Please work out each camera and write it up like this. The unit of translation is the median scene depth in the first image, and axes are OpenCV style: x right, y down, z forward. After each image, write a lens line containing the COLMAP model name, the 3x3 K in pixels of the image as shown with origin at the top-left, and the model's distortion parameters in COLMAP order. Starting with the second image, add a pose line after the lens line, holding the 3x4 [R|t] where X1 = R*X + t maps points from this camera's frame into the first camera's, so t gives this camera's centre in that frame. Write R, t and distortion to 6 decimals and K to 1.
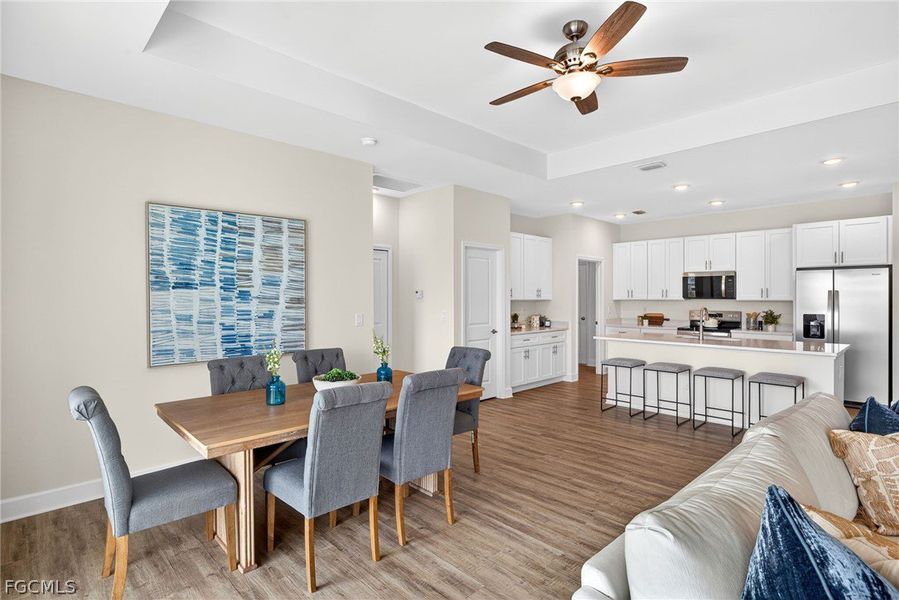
lens RADIAL K [[450.1, 0, 446.9], [0, 450.1, 301.3], [0, 0, 1]] dist [-0.000263, -0.000570]
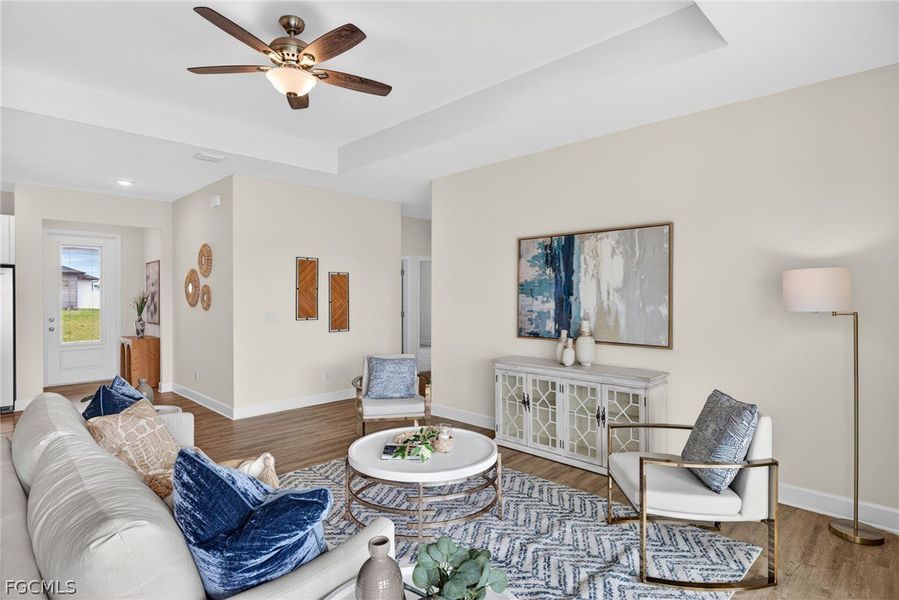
lens RADIAL K [[475.9, 0, 449.7], [0, 475.9, 297.1], [0, 0, 1]] dist [-0.000580, 0.000799]
pose [[-0.030409, 0.002090, 0.999535, -0.153455], [0.009663, 0.999952, -0.001796, 0.002442], [-0.999491, 0.009604, -0.030427, 0.085125]]
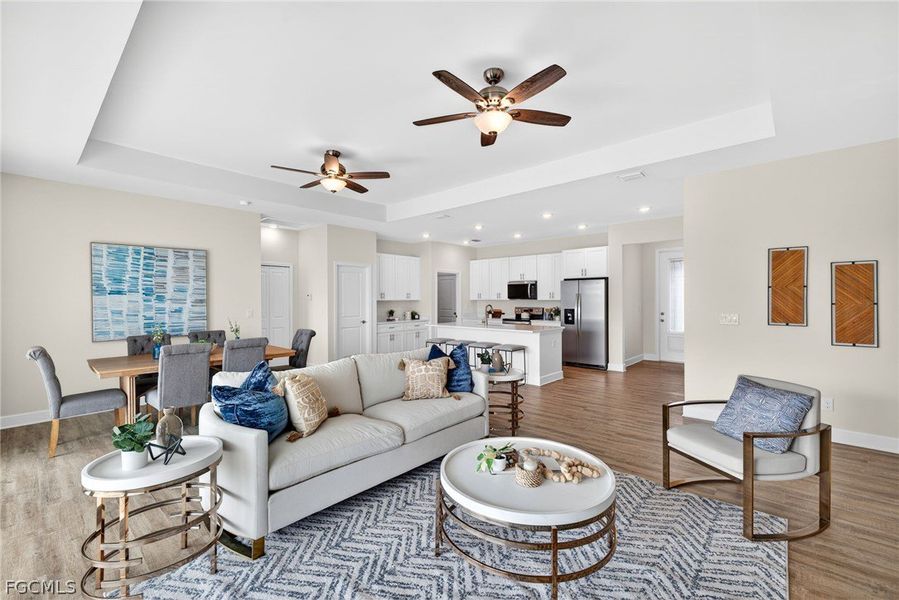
lens RADIAL K [[382.2, 0, 450.6], [0, 382.2, 300.6], [0, 0, 1]] dist [0.003355, -0.001367]
pose [[0.997098, -0.004023, 0.076018, 0.480877], [0.004316, 0.999984, -0.003697, 0.004866], [-0.076002, 0.004014, 0.997100, -0.444806]]
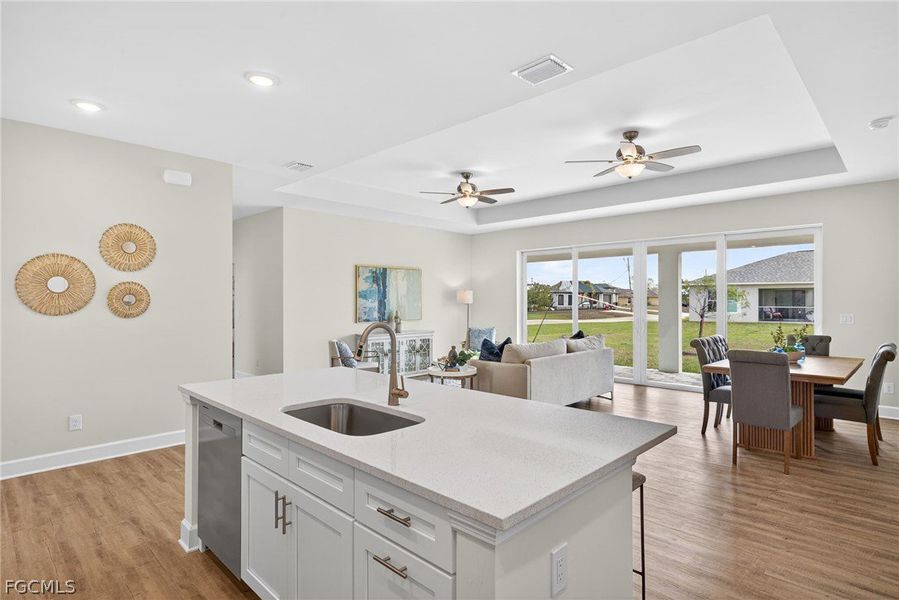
lens RADIAL K [[475.9, 0, 448.8], [0, 475.9, 298.3], [0, 0, 1]] dist [-0.000580, 0.000799]
pose [[-0.999330, 0.005003, -0.036258, 0.755769], [0.004740, 0.999962, 0.007334, -0.017012], [0.036294, 0.007157, -0.999316, 2.014280]]
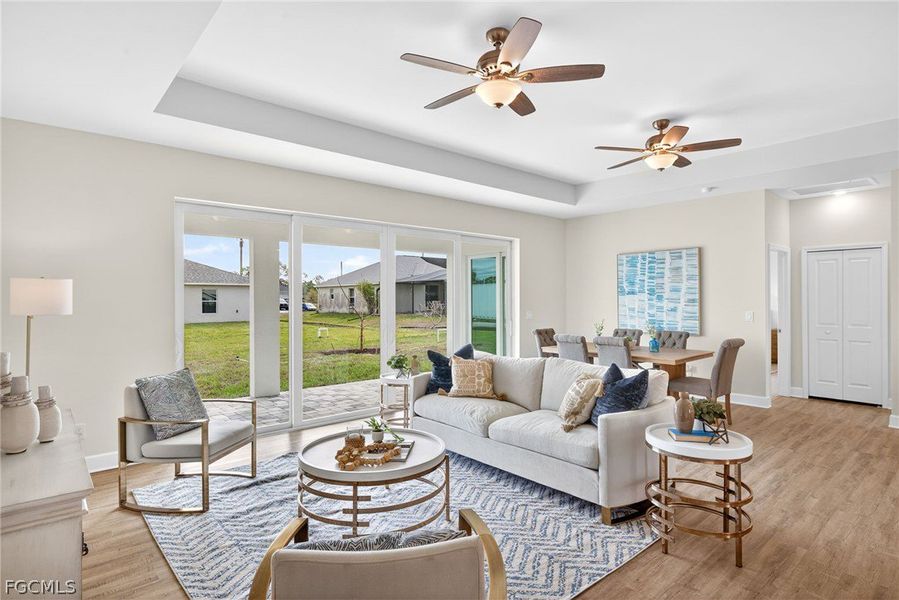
lens RADIAL K [[475.9, 0, 453.3], [0, 475.9, 299.9], [0, 0, 1]] dist [-0.000580, 0.000799]
pose [[-0.041364, 0.002110, -0.999142, 1.433183], [-0.005193, 0.999984, 0.002327, -0.004611], [0.999131, 0.005285, -0.041352, 0.272496]]
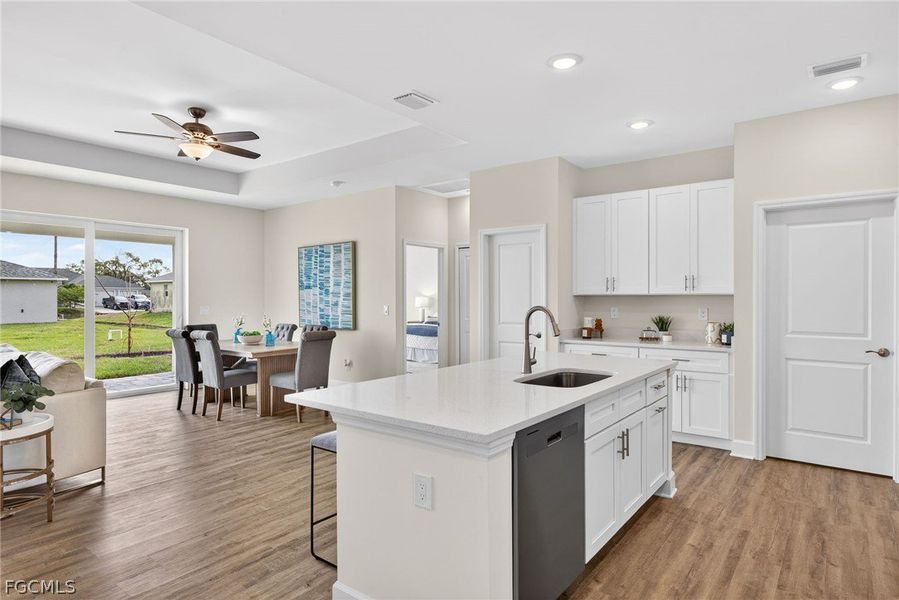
lens RADIAL K [[510.4, 0, 453.5], [0, 510.4, 298.7], [0, 0, 1]] dist [0.006389, 0.000952]
pose [[0.153366, 0.001458, -0.988168, 1.563072], [-0.007976, 0.999968, 0.000237, 0.008669], [0.988137, 0.007845, 0.153373, 1.178218]]
